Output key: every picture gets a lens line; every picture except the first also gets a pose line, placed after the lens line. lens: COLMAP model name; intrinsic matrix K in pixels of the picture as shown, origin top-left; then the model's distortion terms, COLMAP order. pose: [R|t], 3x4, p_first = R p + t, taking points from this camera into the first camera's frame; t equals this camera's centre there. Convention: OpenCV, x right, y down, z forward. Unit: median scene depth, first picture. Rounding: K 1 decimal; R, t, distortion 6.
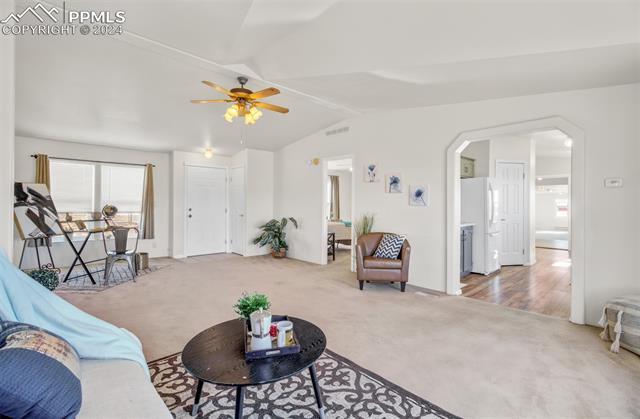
lens RADIAL K [[302.0, 0, 320.8], [0, 302.0, 205.0], [0, 0, 1]] dist [-0.003737, 0.001751]
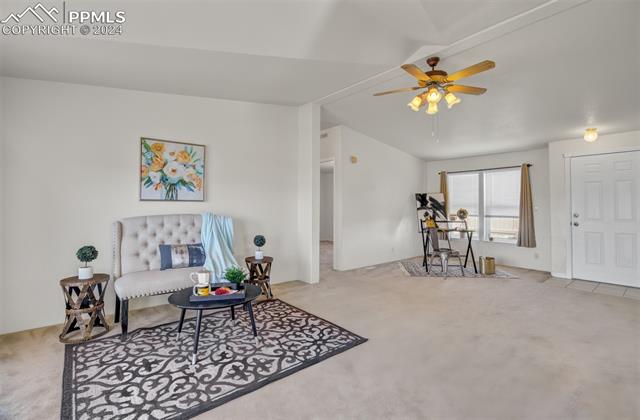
lens RADIAL K [[293.4, 0, 321.0], [0, 293.4, 204.4], [0, 0, 1]] dist [0.007031, -0.002029]
pose [[-0.068741, -0.014954, -0.997522, 0.457614], [-0.005561, 0.999878, -0.014606, 0.002409], [0.997619, 0.004543, -0.068816, 0.582624]]
